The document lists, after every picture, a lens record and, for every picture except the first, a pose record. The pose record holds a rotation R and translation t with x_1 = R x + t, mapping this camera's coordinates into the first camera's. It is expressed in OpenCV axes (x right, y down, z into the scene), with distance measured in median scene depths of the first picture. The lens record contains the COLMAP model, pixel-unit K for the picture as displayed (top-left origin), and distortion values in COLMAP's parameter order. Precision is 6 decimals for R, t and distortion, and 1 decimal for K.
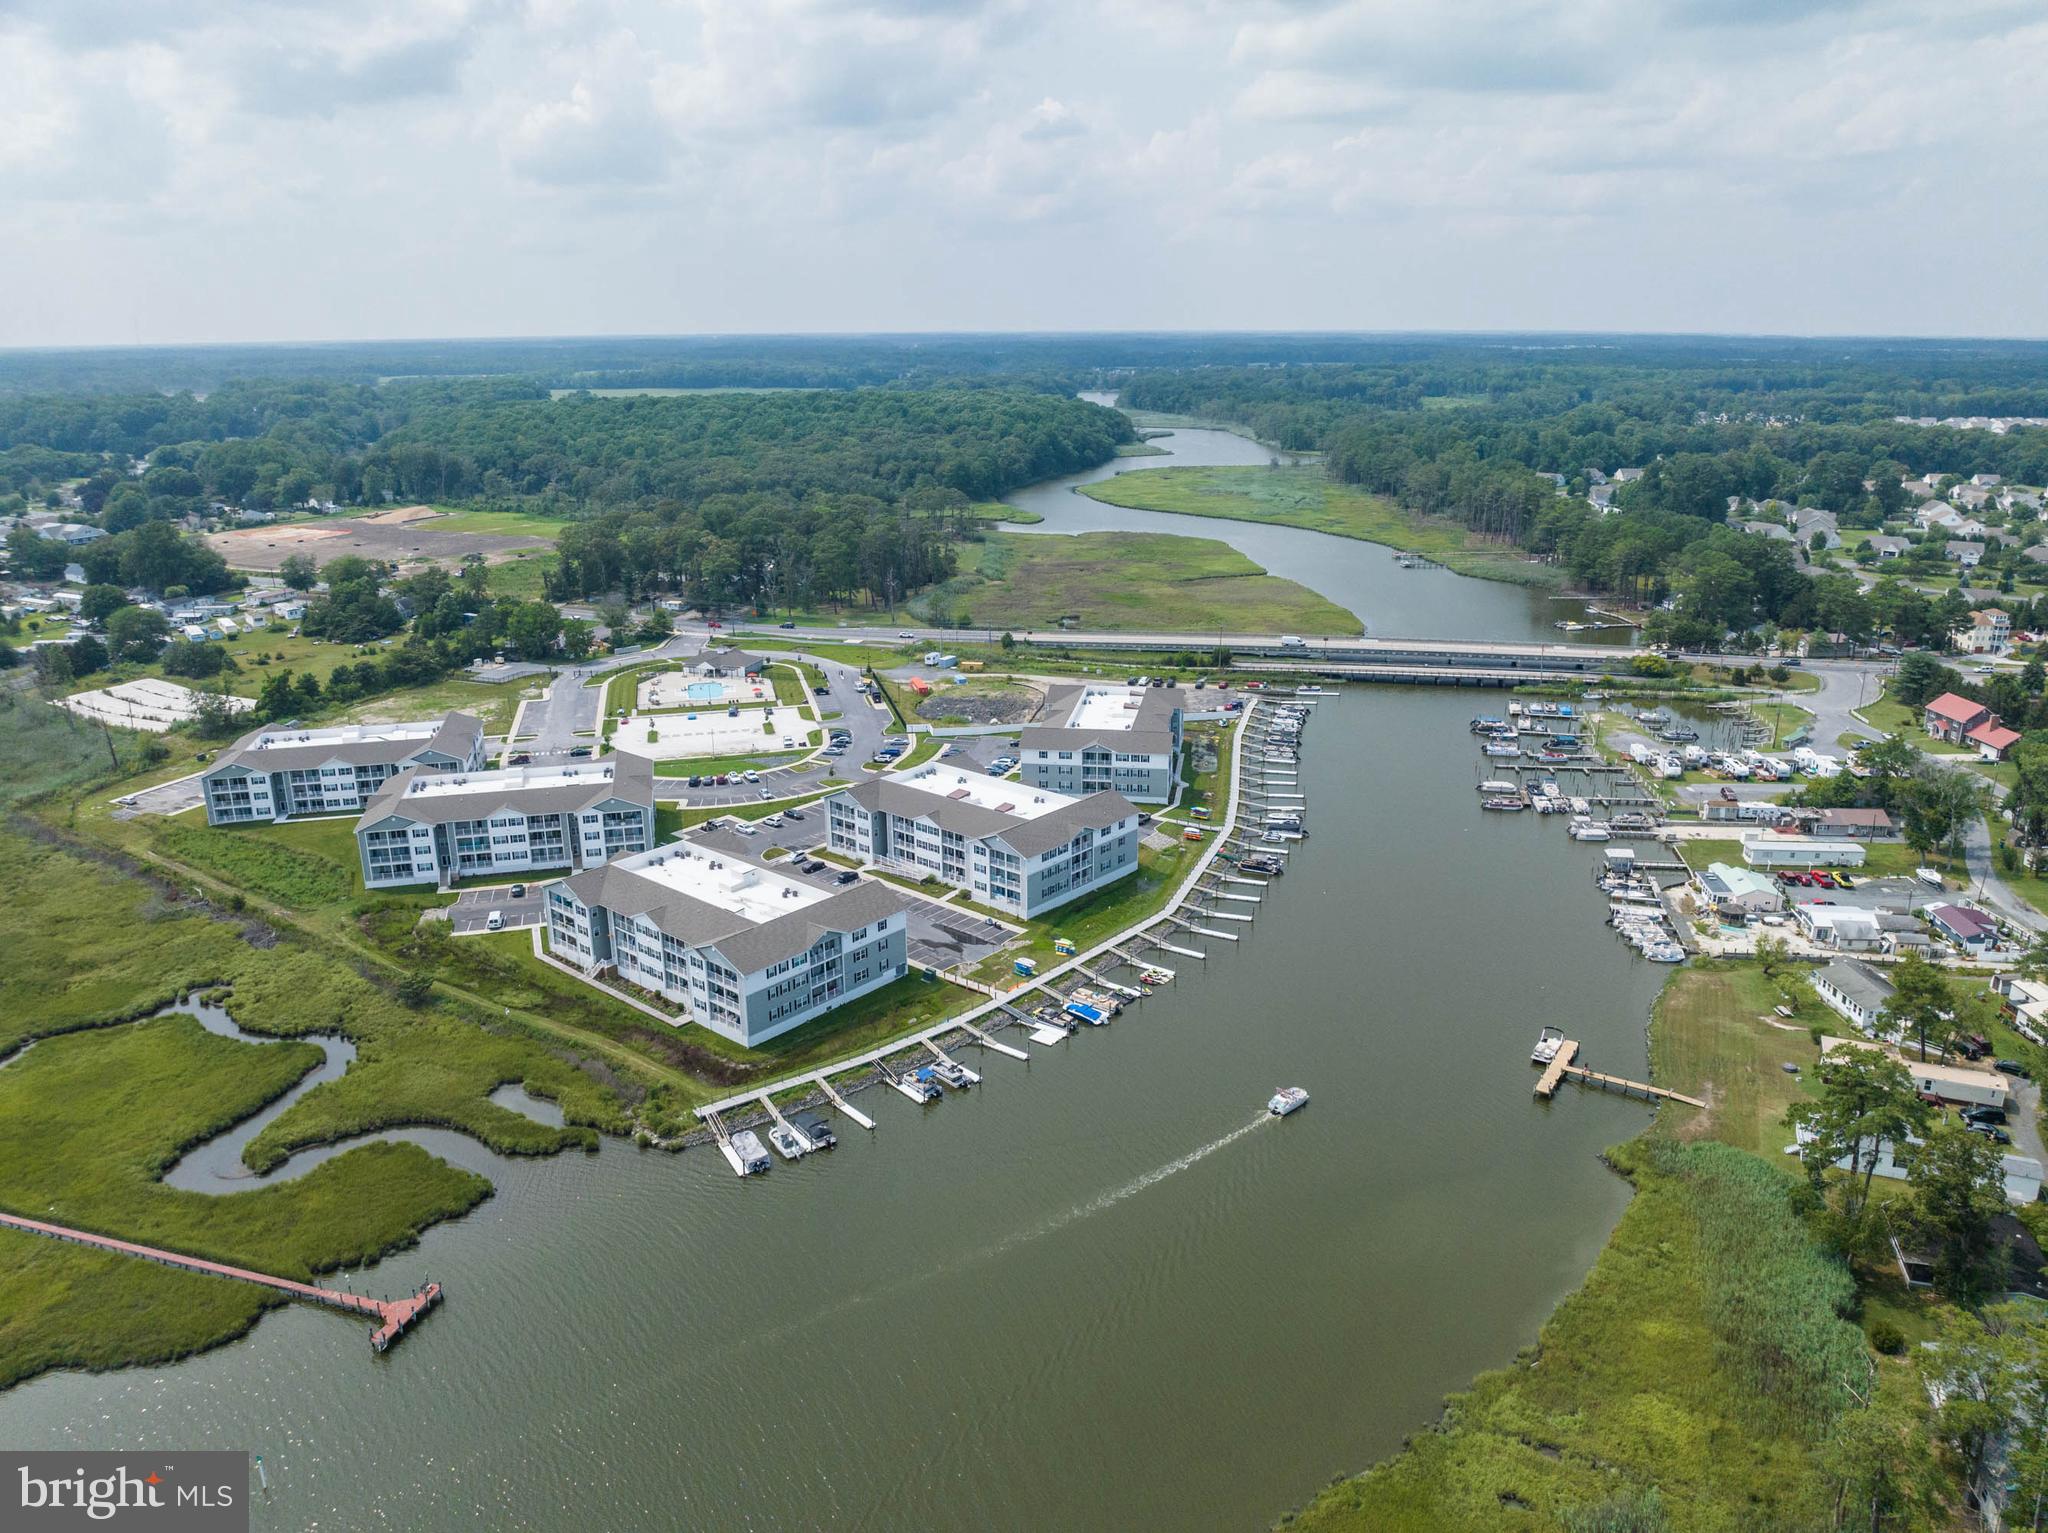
lens RADIAL K [[1430.5, 0, 1024.0], [0, 1430.5, 766.5], [0, 0, 1]] dist [-0.032334, -0.000386]
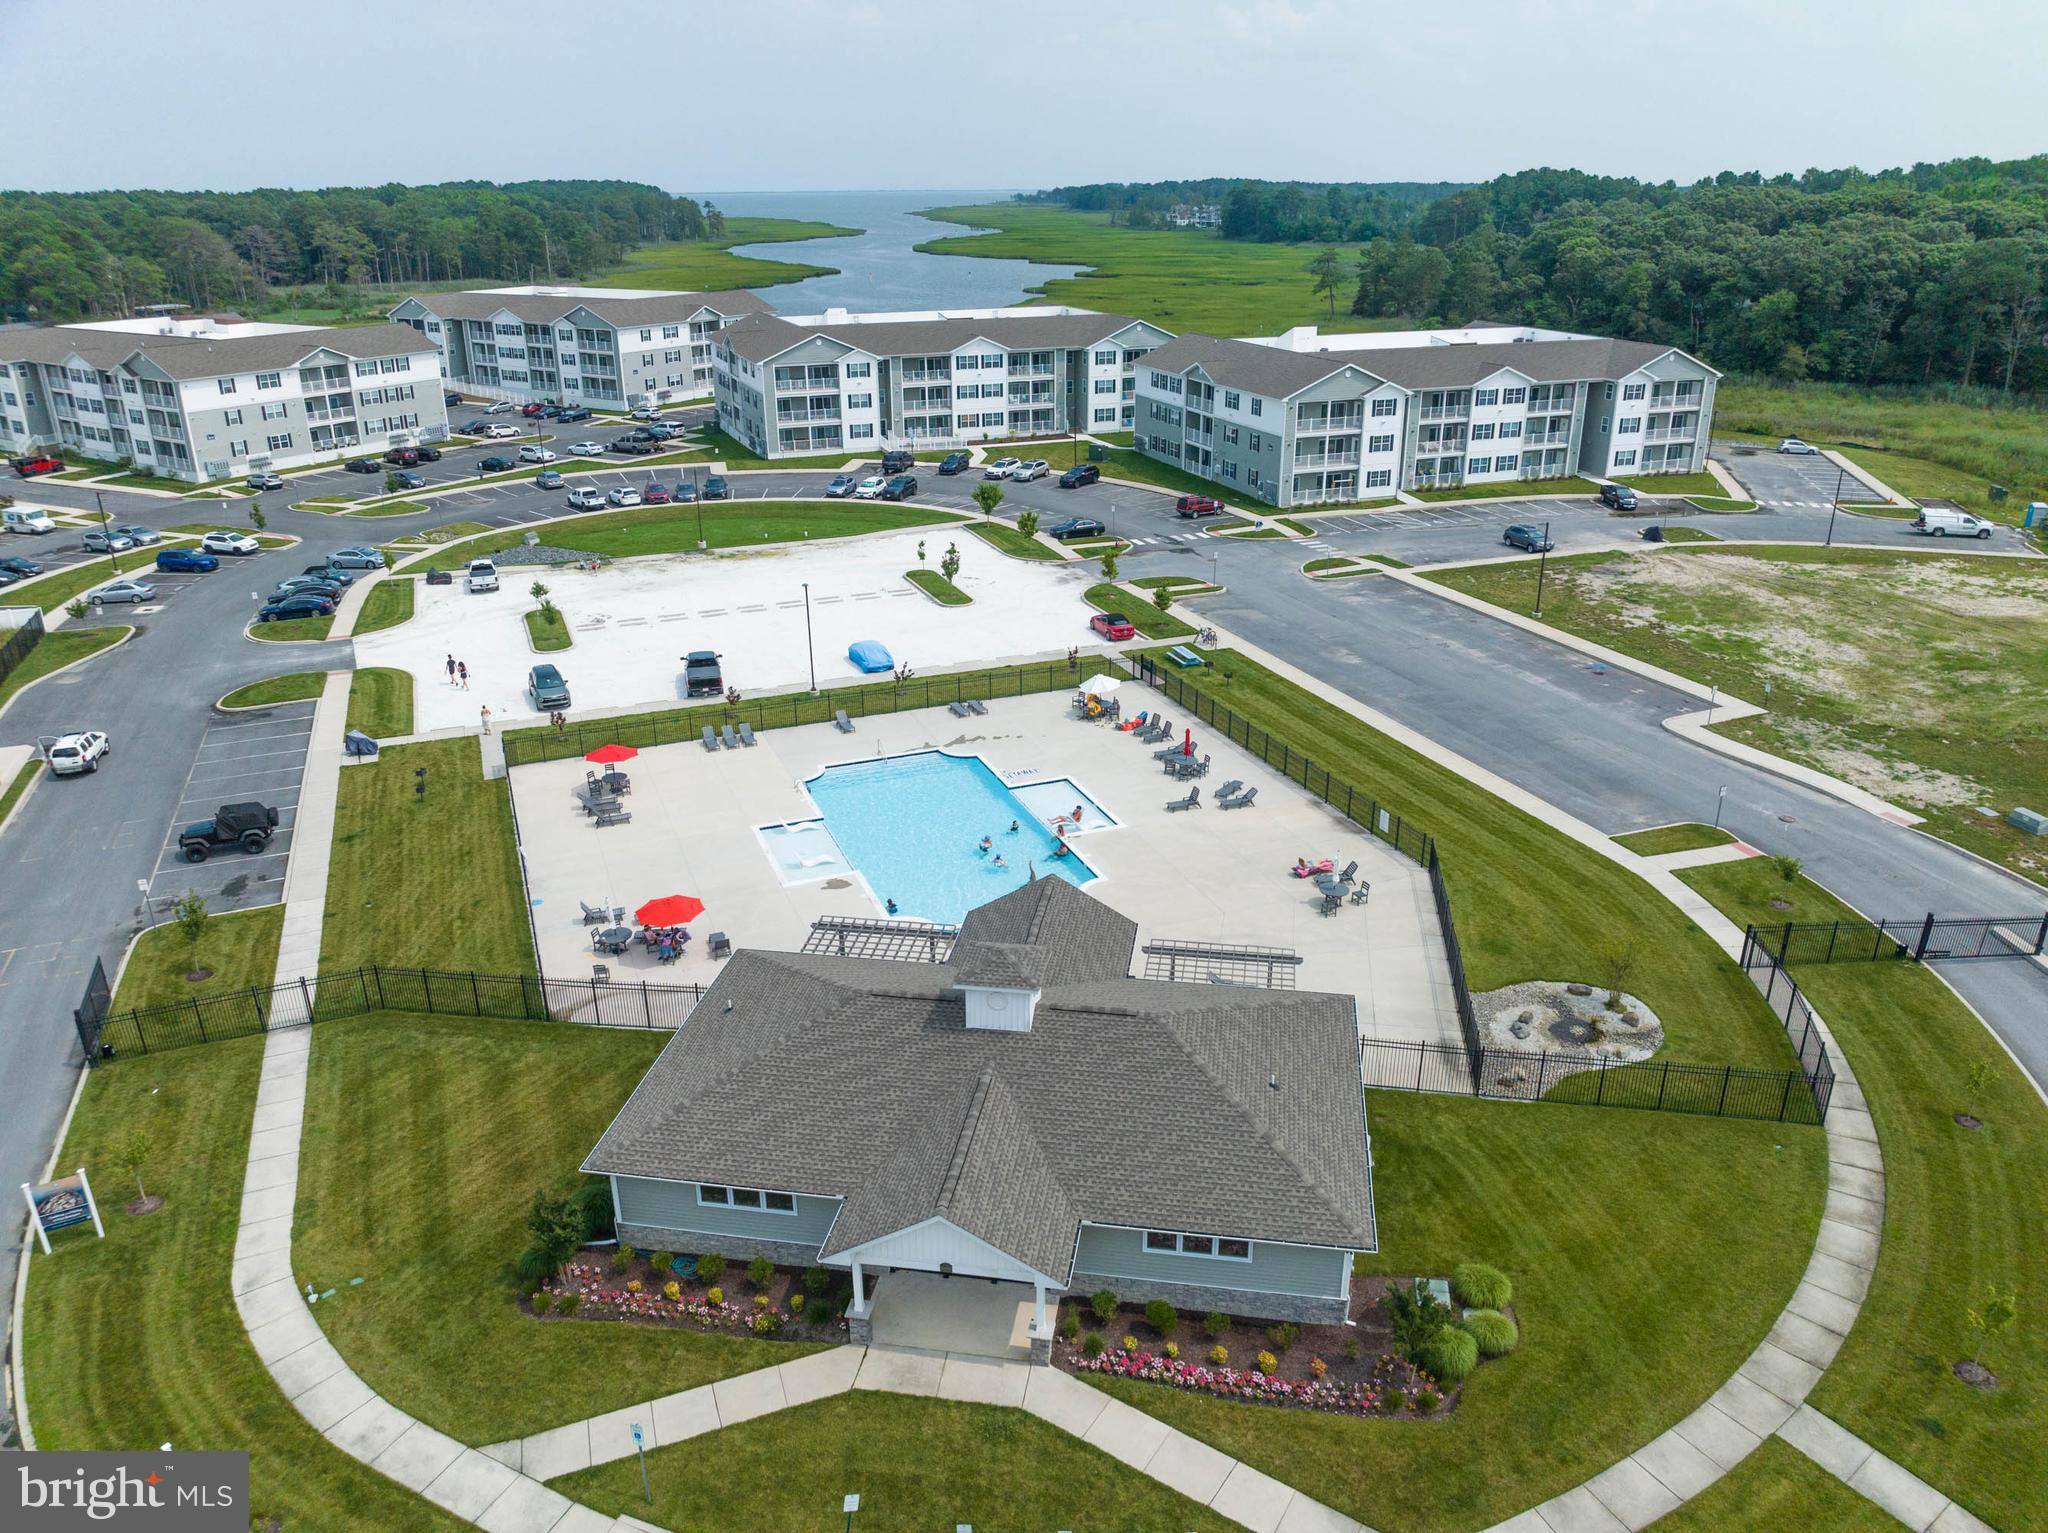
lens RADIAL K [[1430.5, 0, 1024.0], [0, 1430.5, 766.5], [0, 0, 1]] dist [-0.032334, -0.000386]
pose [[-0.990773, 0.057634, -0.122670, -0.233139], [-0.032298, 0.778611, 0.626675, -0.180835], [0.131630, 0.624854, -0.769565, 1.232776]]
